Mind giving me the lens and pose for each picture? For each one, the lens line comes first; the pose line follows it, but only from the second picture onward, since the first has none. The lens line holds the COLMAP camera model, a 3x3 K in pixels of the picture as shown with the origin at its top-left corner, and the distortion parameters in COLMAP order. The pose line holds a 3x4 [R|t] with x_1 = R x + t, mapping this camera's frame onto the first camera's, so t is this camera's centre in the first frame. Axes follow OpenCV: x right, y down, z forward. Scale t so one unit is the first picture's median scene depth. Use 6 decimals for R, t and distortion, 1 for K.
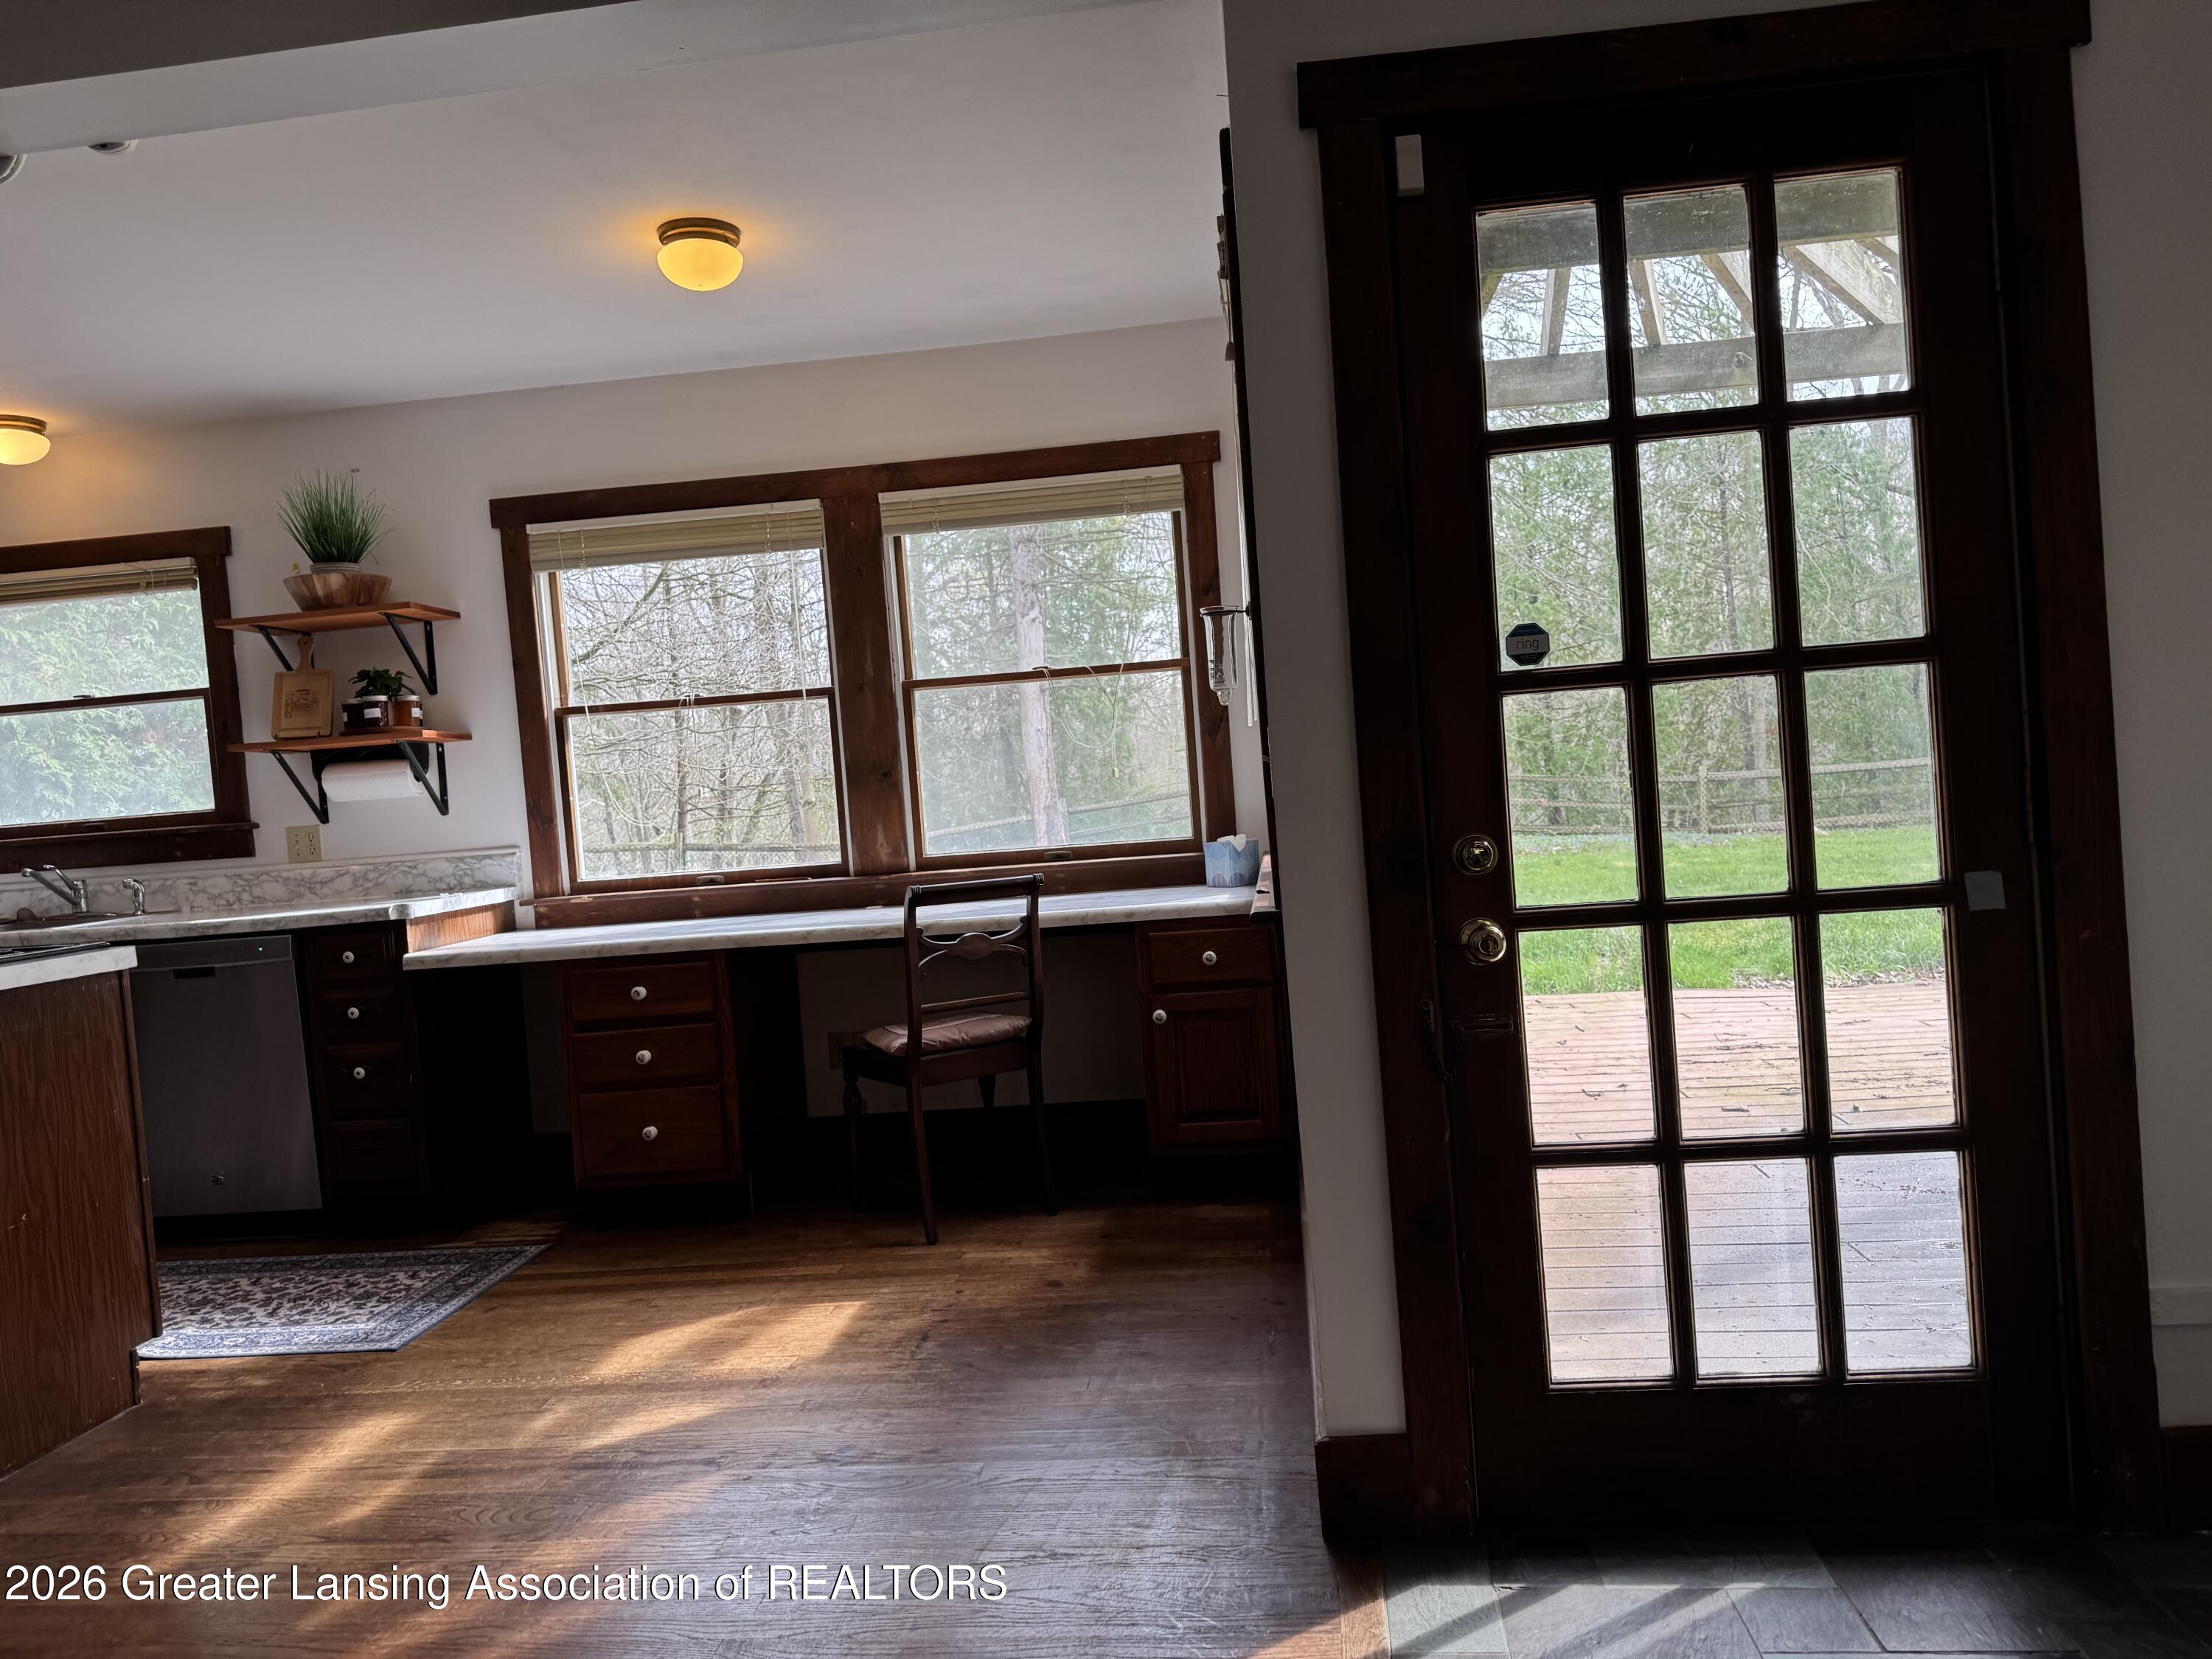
lens RADIAL K [[1573.4, 0, 1106.0], [0, 1573.4, 829.5], [0, 0, 1]] dist [0.115291, -0.201934]
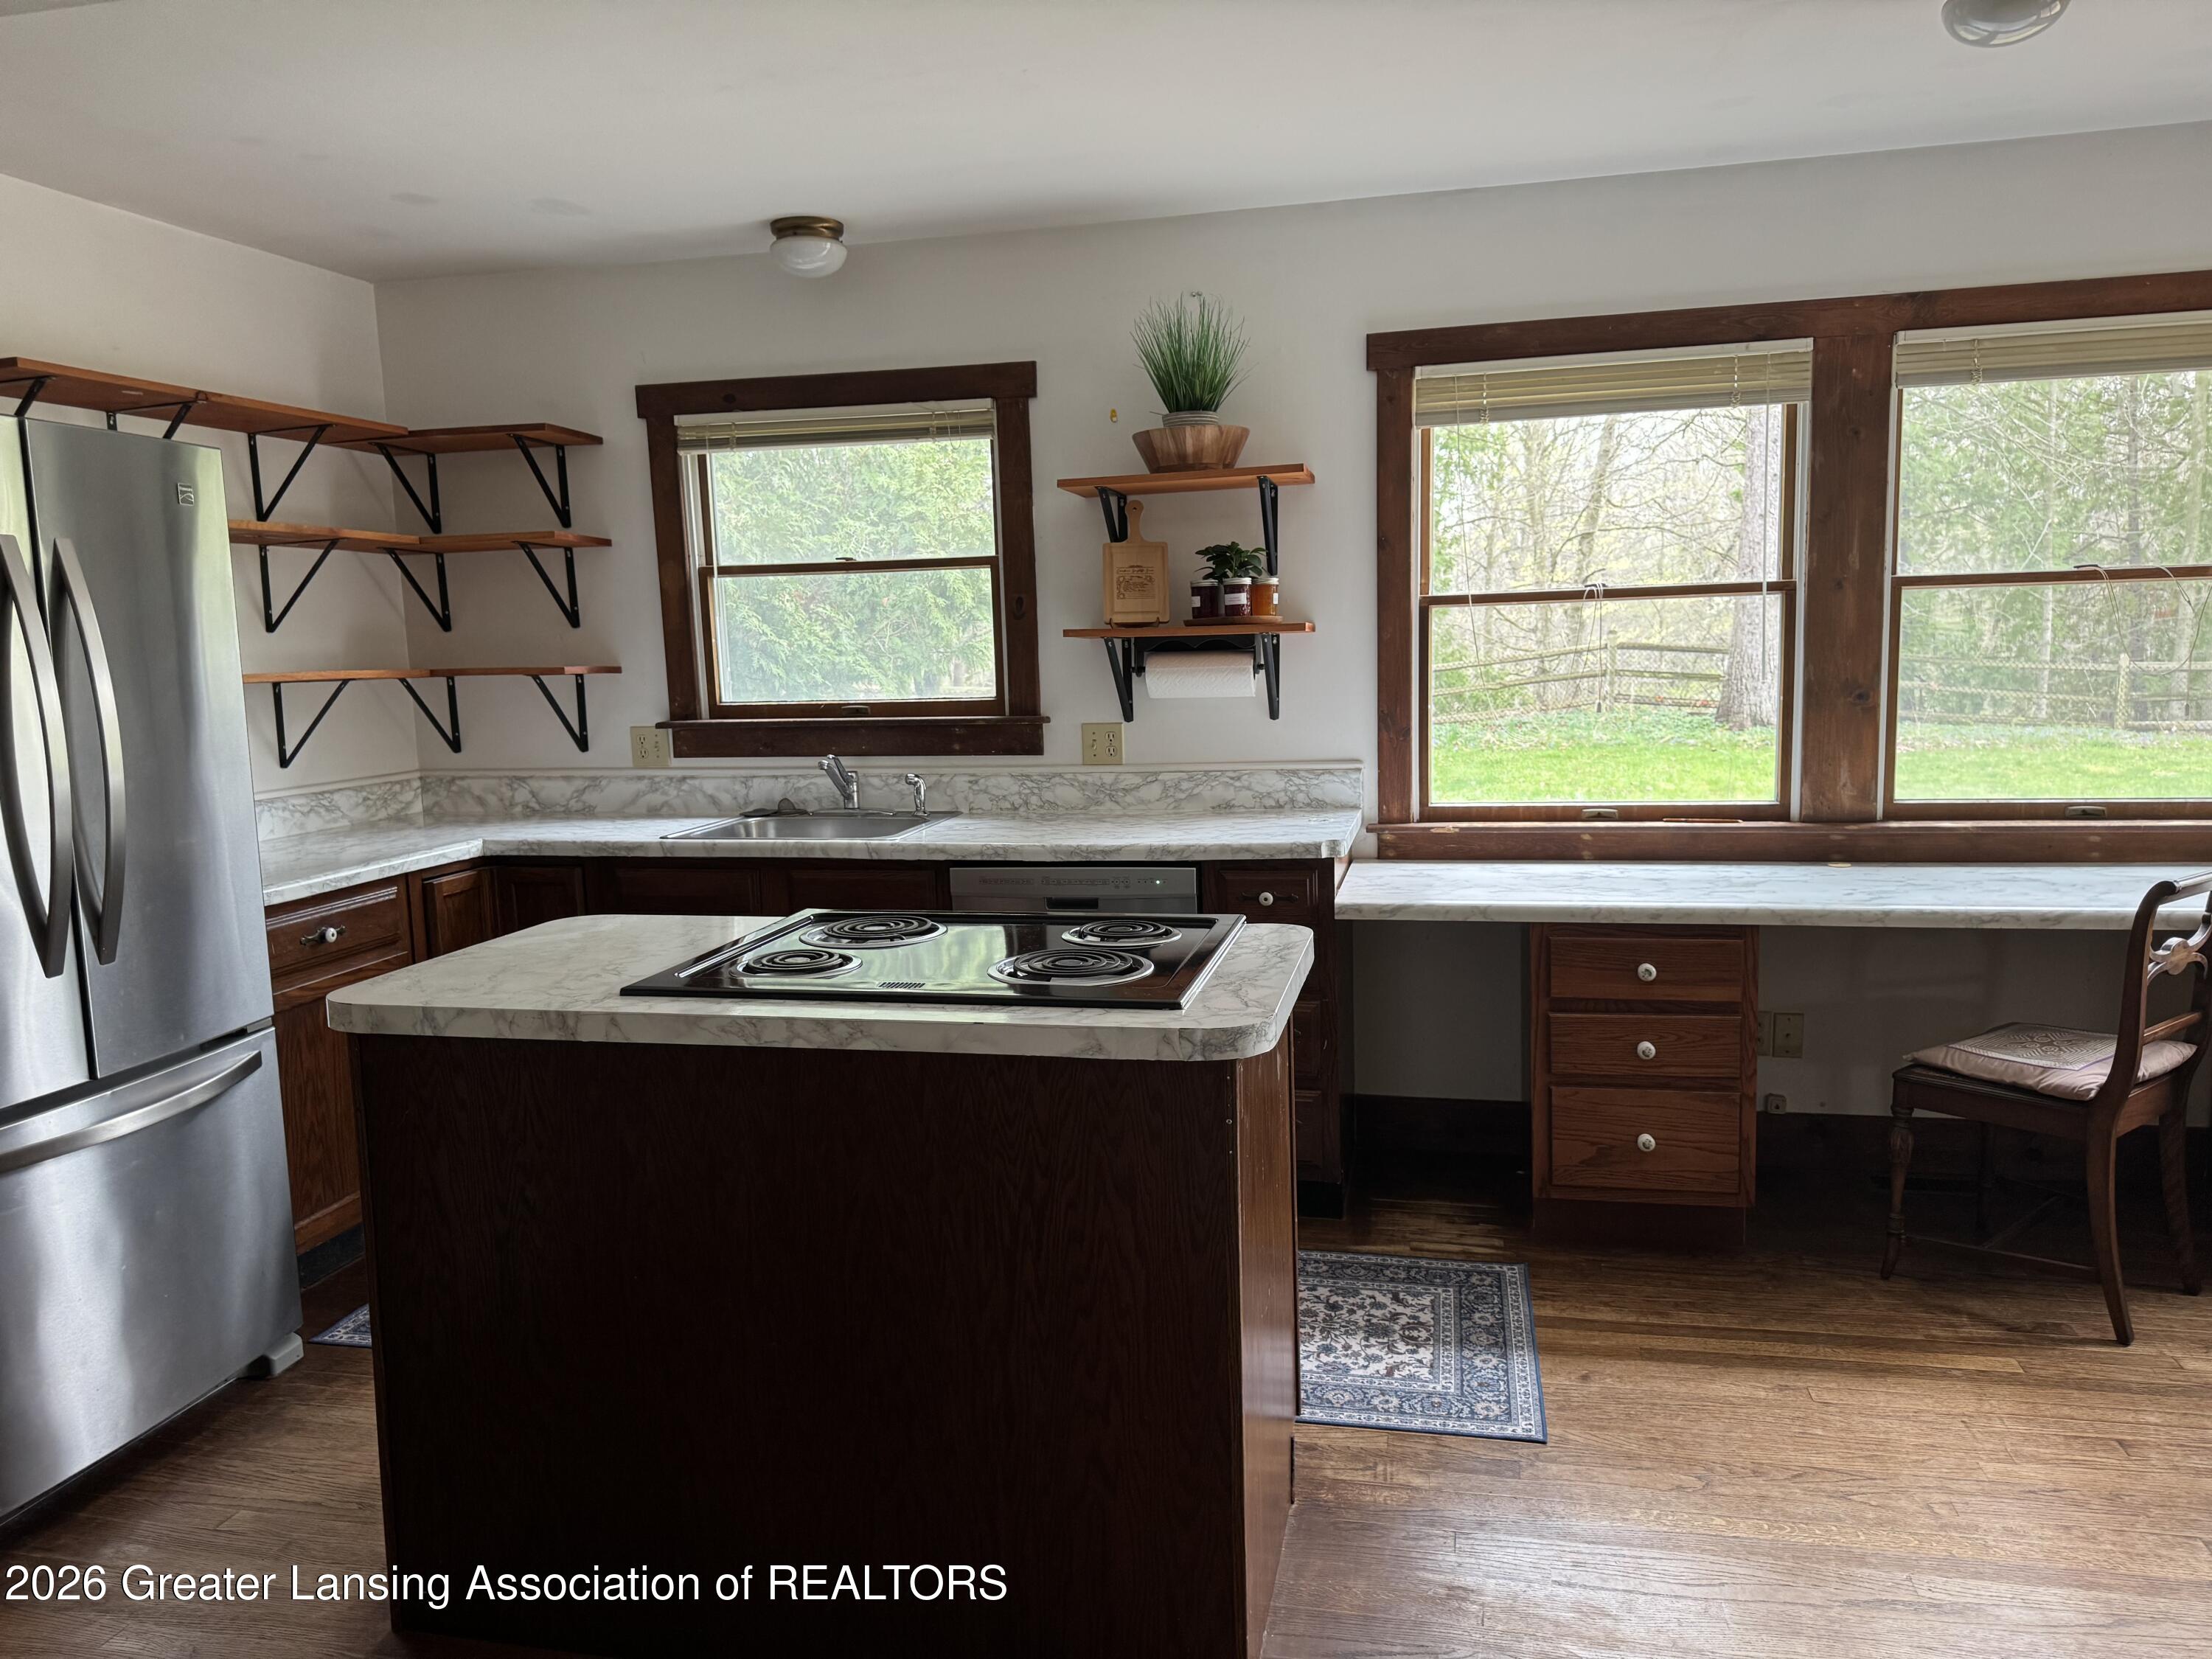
lens RADIAL K [[1573.4, 0, 1106.0], [0, 1573.4, 829.5], [0, 0, 1]] dist [0.115291, -0.201934]
pose [[0.992040, 0.056554, -0.112513, -0.413576], [-0.045165, 0.993829, 0.101316, -0.032179], [0.117549, -0.095427, 0.988471, 0.157065]]
